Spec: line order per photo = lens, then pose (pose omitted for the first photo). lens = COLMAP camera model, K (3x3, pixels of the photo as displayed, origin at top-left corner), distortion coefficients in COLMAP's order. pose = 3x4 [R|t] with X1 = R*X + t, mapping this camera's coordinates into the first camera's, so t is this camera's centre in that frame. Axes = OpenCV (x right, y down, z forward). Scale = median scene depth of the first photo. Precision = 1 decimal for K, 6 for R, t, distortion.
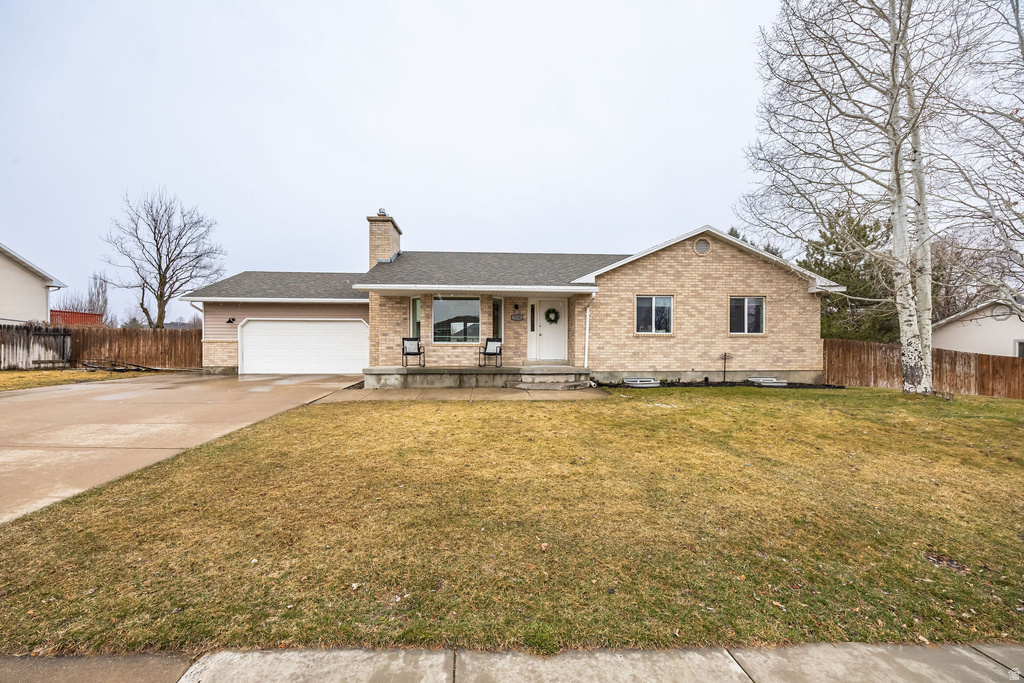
lens RADIAL K [[397.6, 0, 492.9], [0, 397.6, 354.9], [0, 0, 1]] dist [-0.000200, -0.000036]
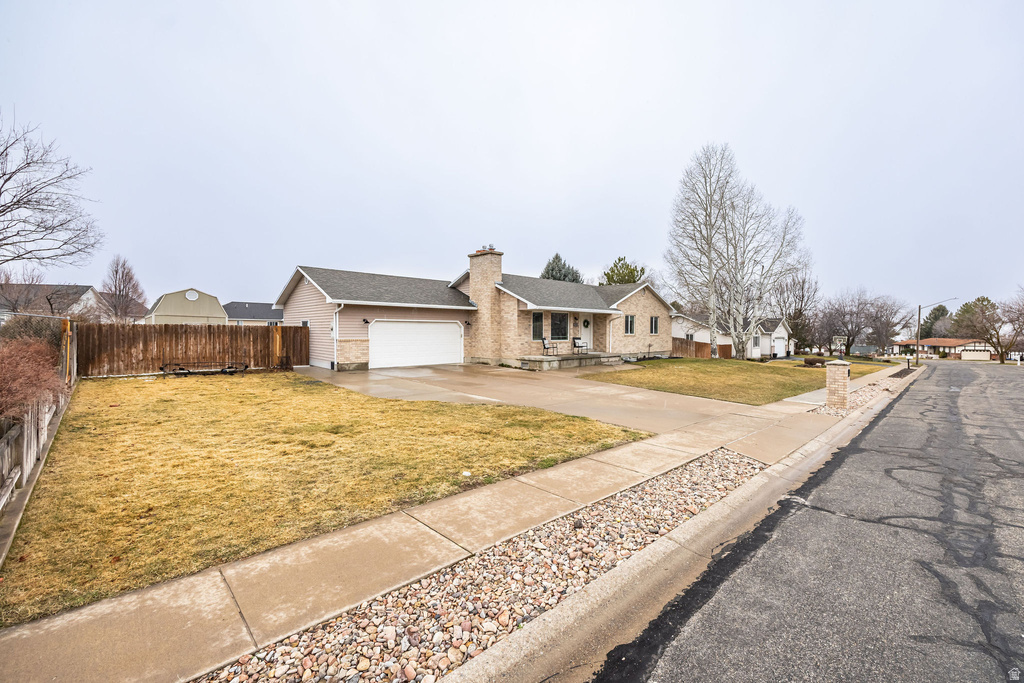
lens RADIAL K [[405.2, 0, 512.0], [0, 405.2, 341.5], [0, 0, 1]] dist [0.000325, 0.000034]
pose [[0.768626, -0.016011, 0.639498, -1.324361], [0.010199, 0.999866, 0.012775, -0.049797], [-0.639617, -0.003297, 0.768687, -0.170263]]
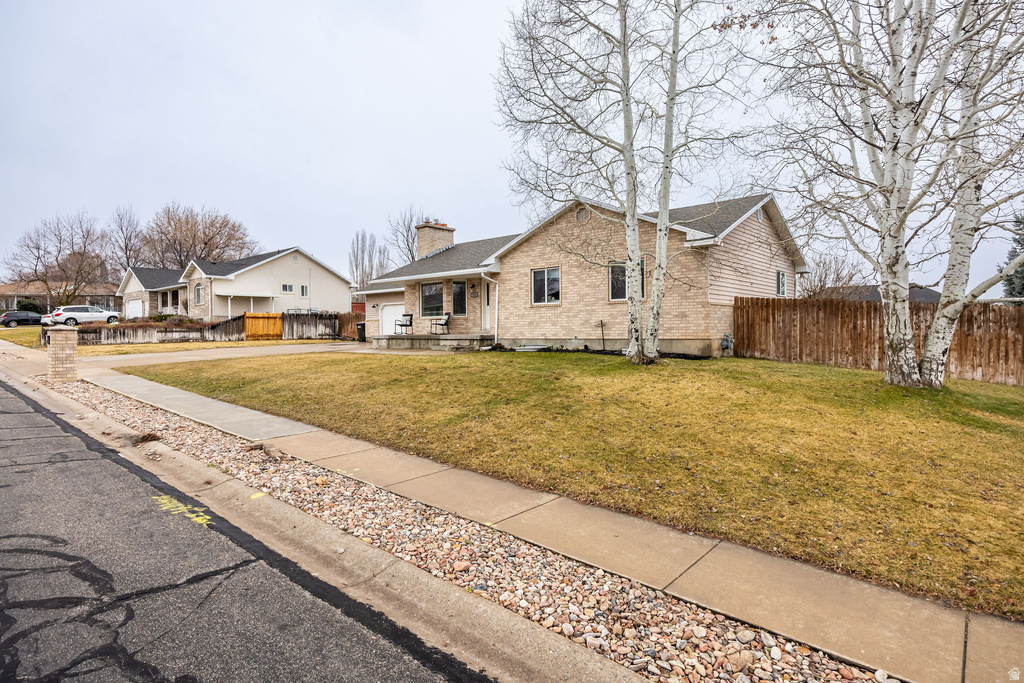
lens RADIAL K [[531.7, 0, 512.0], [0, 531.7, 341.5], [0, 0, 1]] dist [0.000008, 0.000036]
pose [[0.723215, 0.006798, -0.690590, 1.328312], [-0.004260, 0.999976, 0.005383, 0.040838], [0.690610, -0.000951, 0.723227, -0.102073]]
